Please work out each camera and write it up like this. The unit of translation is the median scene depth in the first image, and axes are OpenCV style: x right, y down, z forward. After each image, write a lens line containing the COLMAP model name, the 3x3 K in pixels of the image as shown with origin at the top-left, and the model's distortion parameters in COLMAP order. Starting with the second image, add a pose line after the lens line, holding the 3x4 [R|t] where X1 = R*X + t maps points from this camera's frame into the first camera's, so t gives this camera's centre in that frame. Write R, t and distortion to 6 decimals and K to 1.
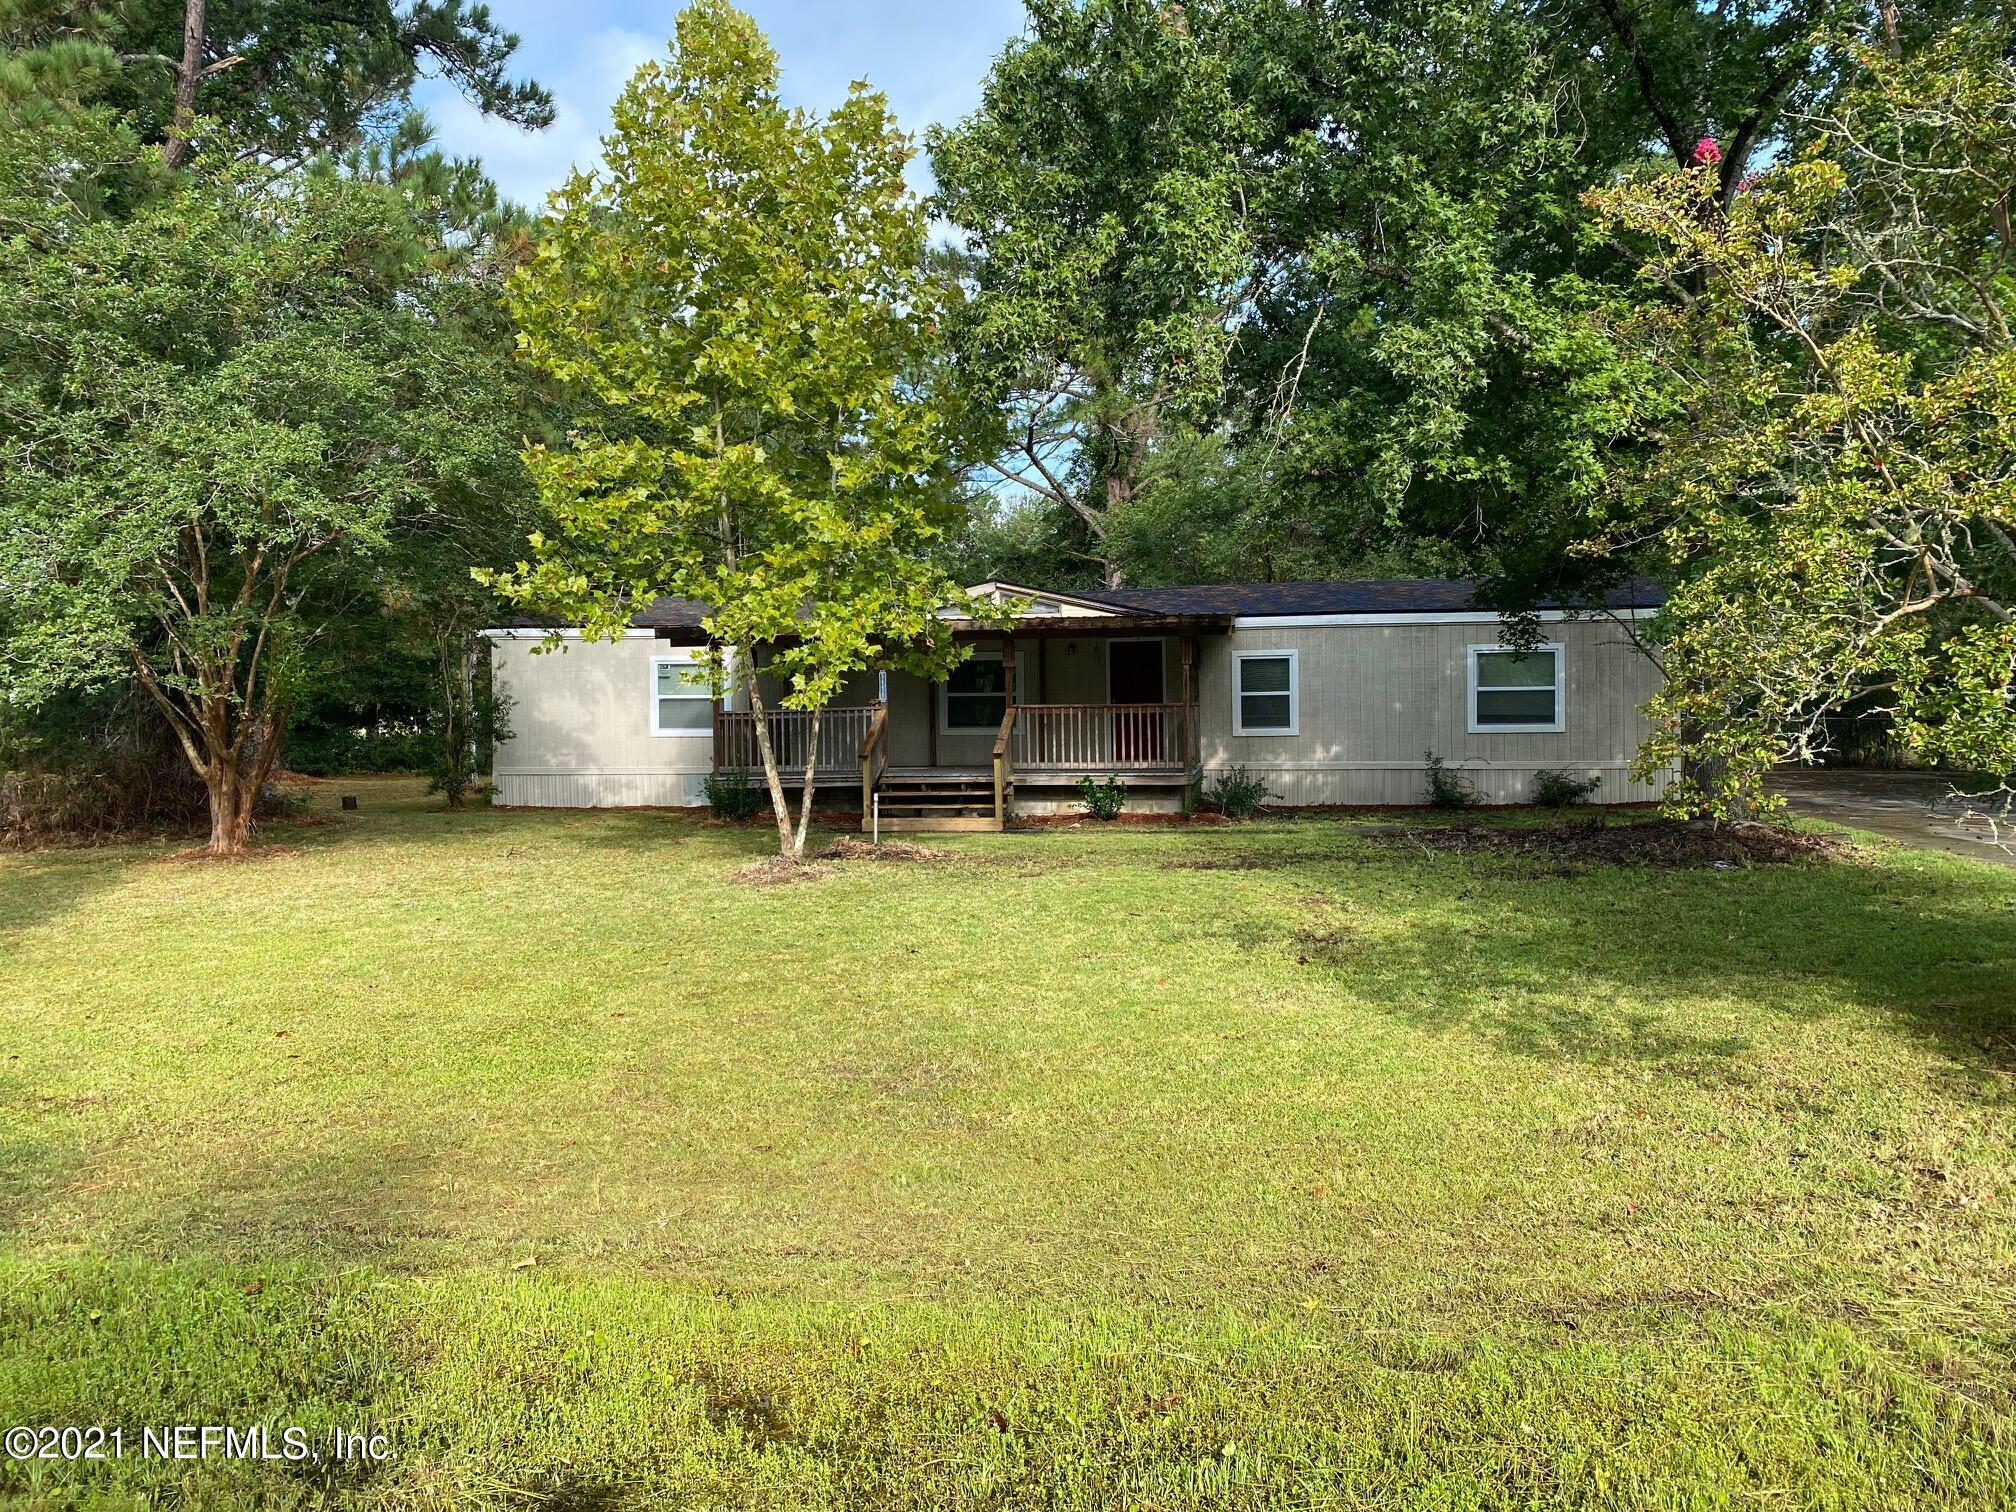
lens RADIAL K [[1497.6, 0, 1008.0], [0, 1497.6, 756.0], [0, 0, 1]] dist [0.025368, -0.009973]
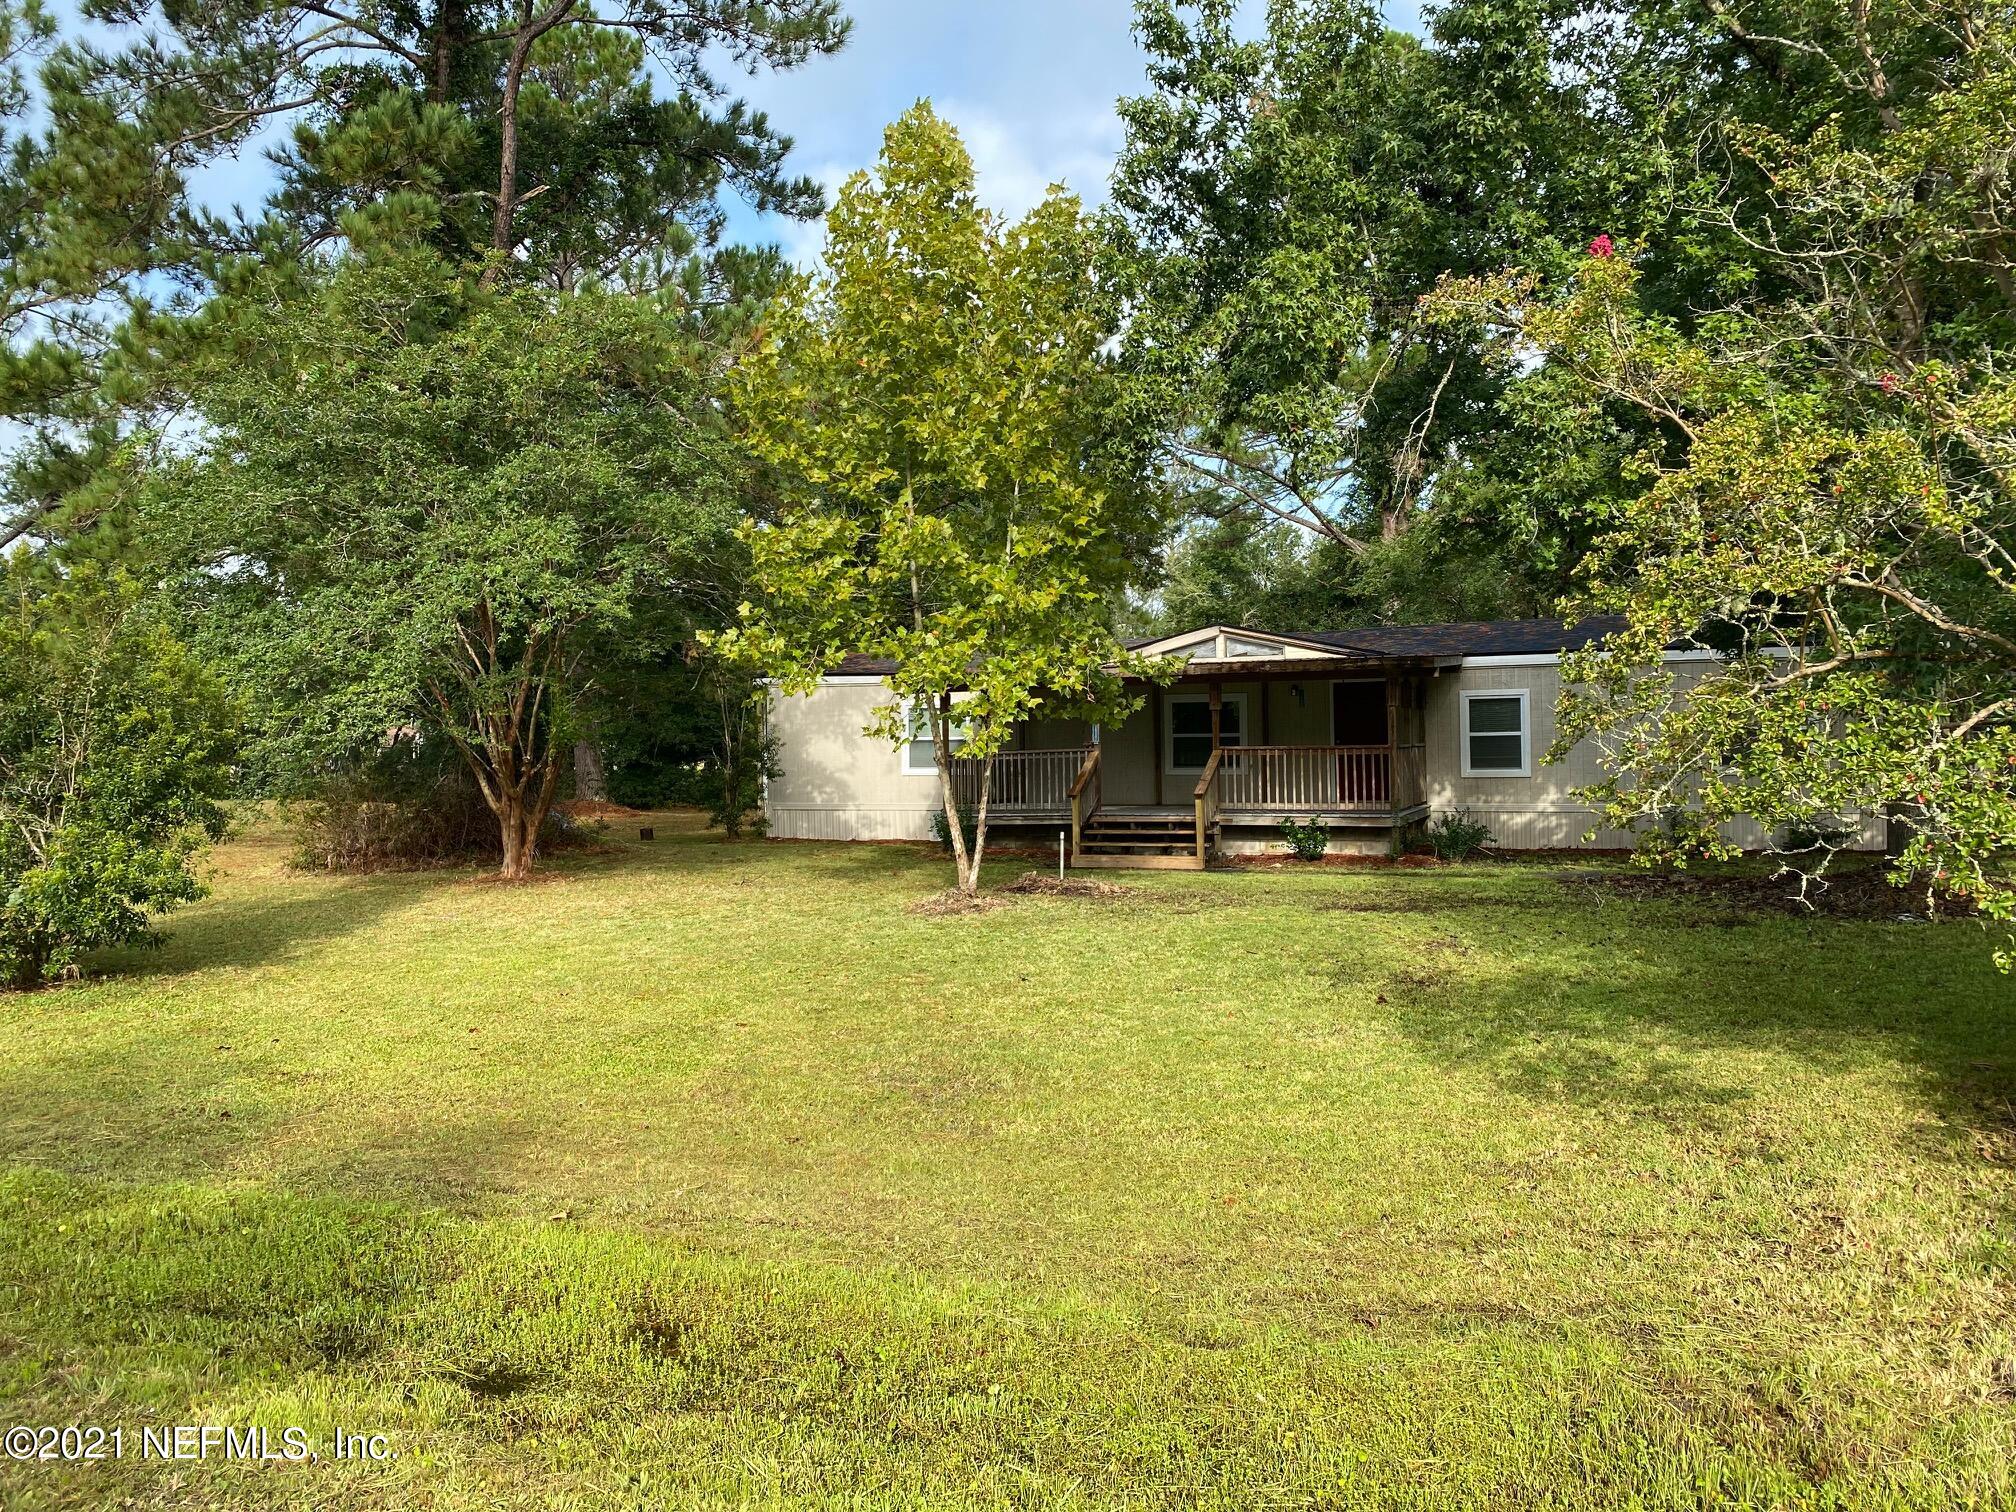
lens RADIAL K [[1493.1, 0, 1008.0], [0, 1493.1, 756.0], [0, 0, 1]] dist [0.132567, -0.234268]
pose [[0.975542, -0.000088, -0.219815, 0.092150], [-0.004828, 0.999750, -0.021827, -0.004874], [0.219762, 0.022354, 0.975297, -0.042963]]
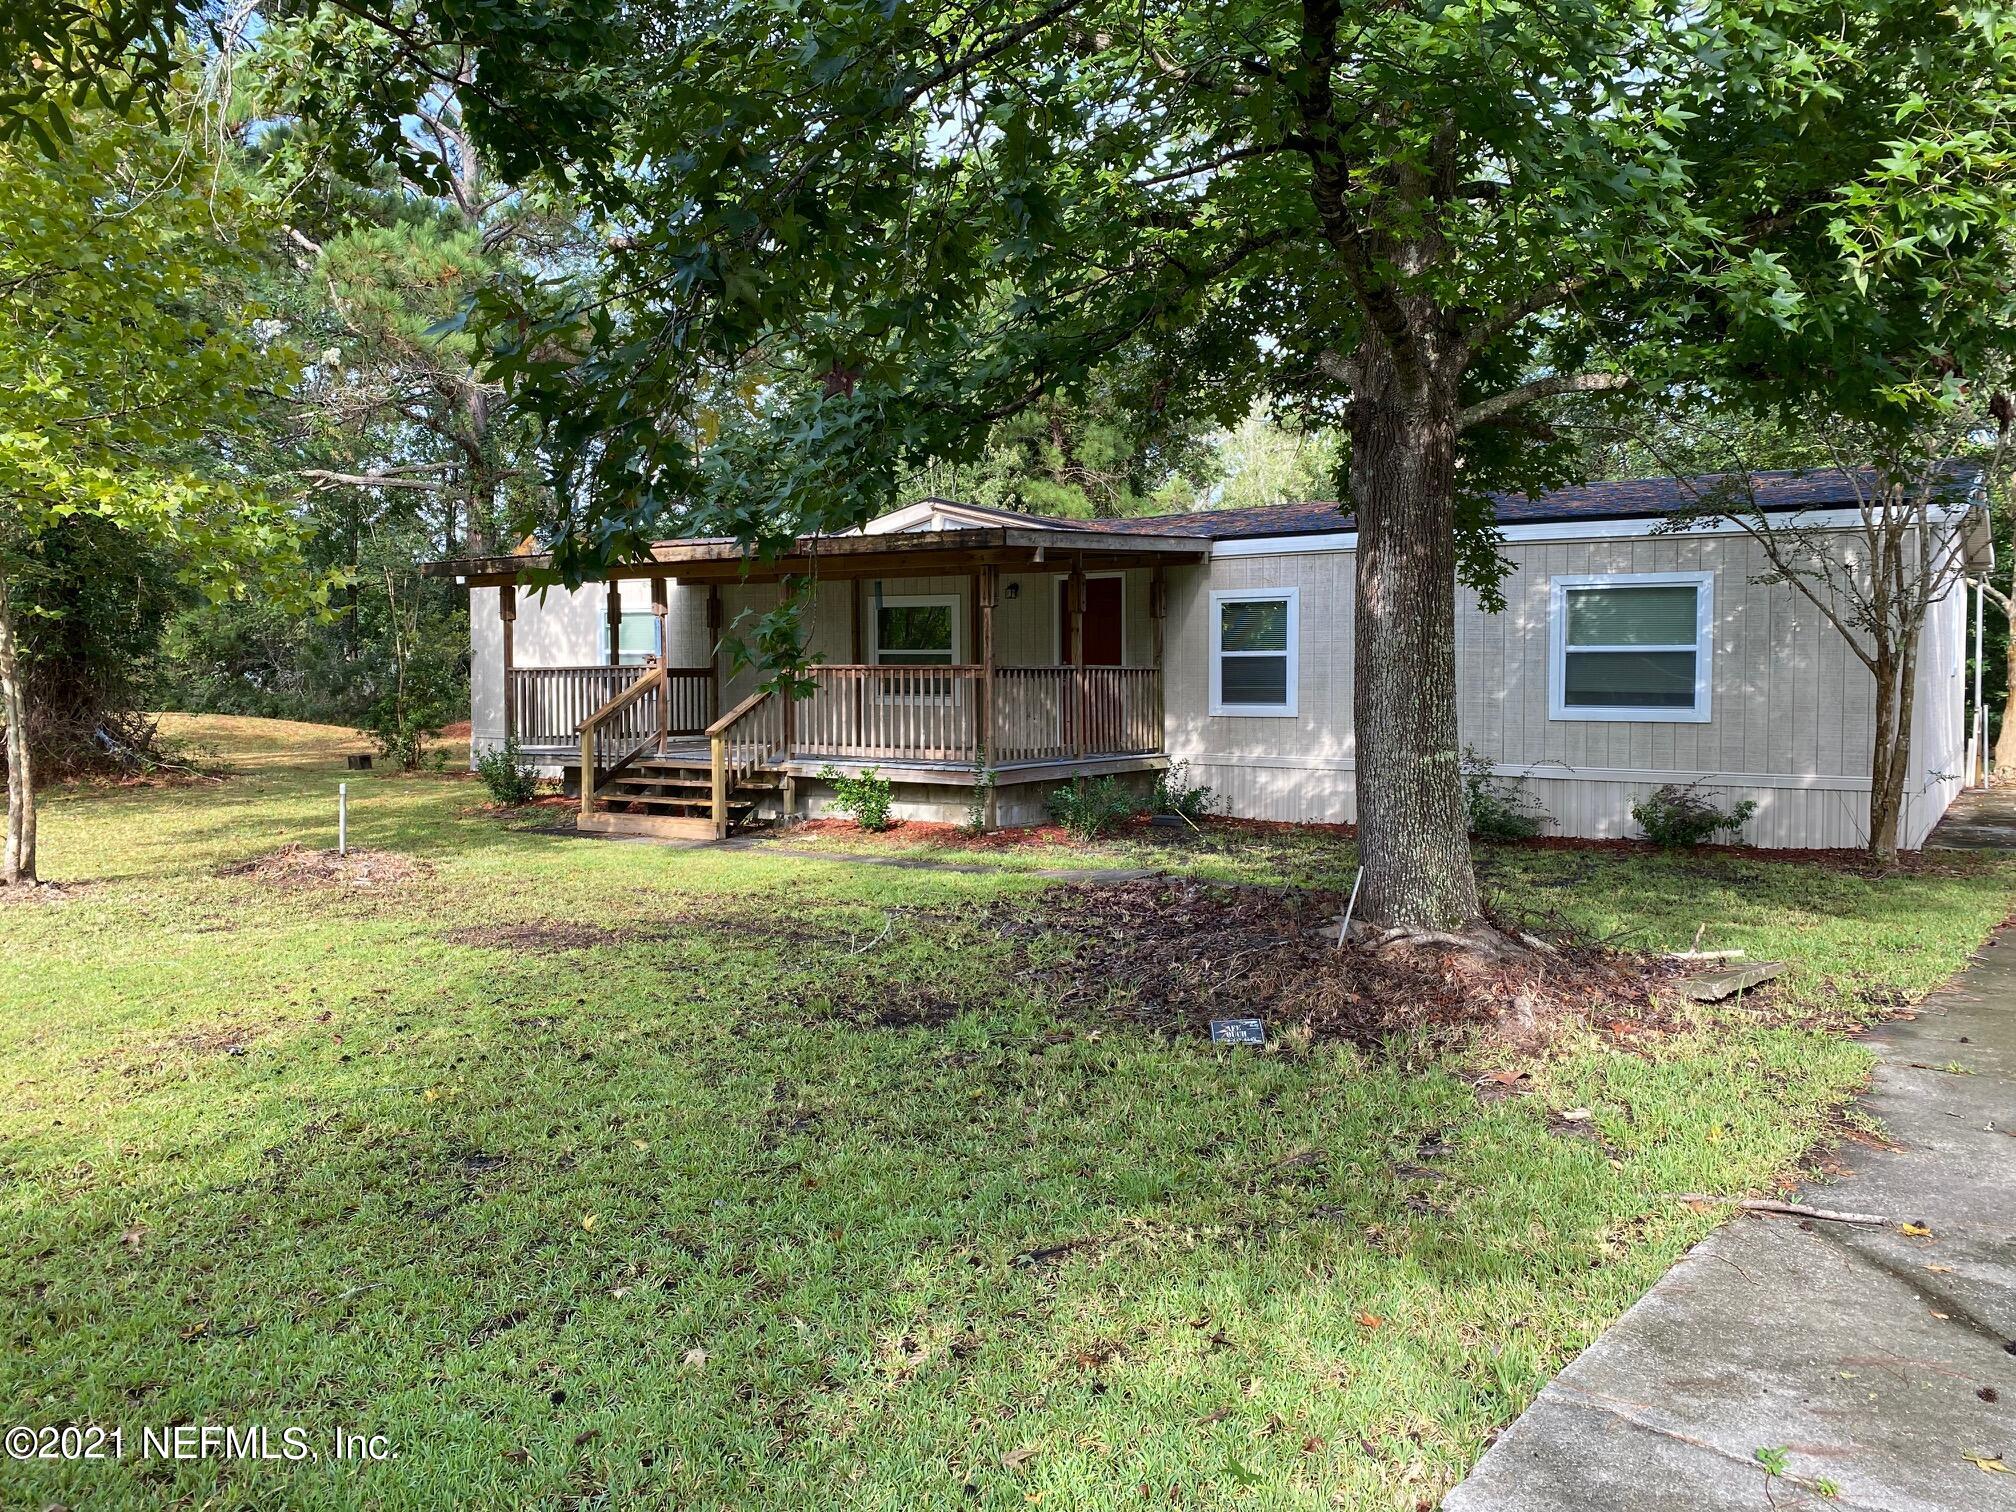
lens RADIAL K [[1497.6, 0, 1008.0], [0, 1497.6, 756.0], [0, 0, 1]] dist [0.025368, -0.009973]
pose [[0.905639, 0.036023, -0.422516, 0.425390], [-0.027500, 0.999277, 0.026252, -0.012407], [0.423156, -0.012156, 0.905975, 0.404945]]
